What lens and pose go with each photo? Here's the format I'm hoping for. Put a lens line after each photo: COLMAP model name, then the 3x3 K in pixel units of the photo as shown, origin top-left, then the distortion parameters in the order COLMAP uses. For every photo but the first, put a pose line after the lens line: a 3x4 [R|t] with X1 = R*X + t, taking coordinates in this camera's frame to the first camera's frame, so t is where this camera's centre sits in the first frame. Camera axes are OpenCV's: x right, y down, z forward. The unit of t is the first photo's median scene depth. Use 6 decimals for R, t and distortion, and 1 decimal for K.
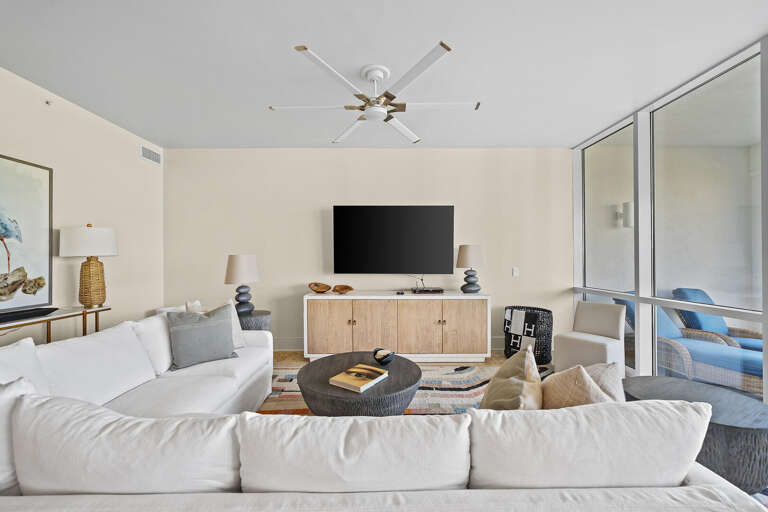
lens RADIAL K [[304.4, 0, 384.2], [0, 304.4, 260.9], [0, 0, 1]] dist [0.002594, -0.000109]
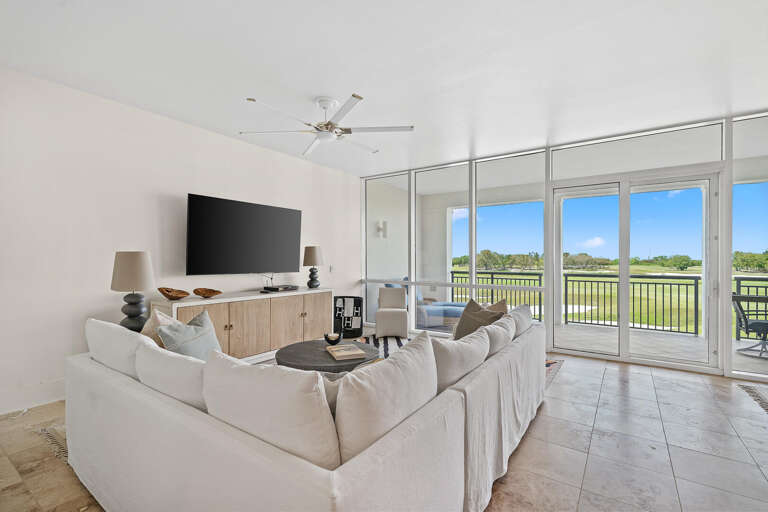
lens RADIAL K [[348.1, 0, 387.7], [0, 348.1, 257.0], [0, 0, 1]] dist [0.005586, -0.000099]
pose [[0.573950, 0.008222, 0.818849, -0.641320], [-0.001943, 0.999960, -0.008679, -0.000982], [-0.818888, 0.003390, 0.573943, 0.008708]]
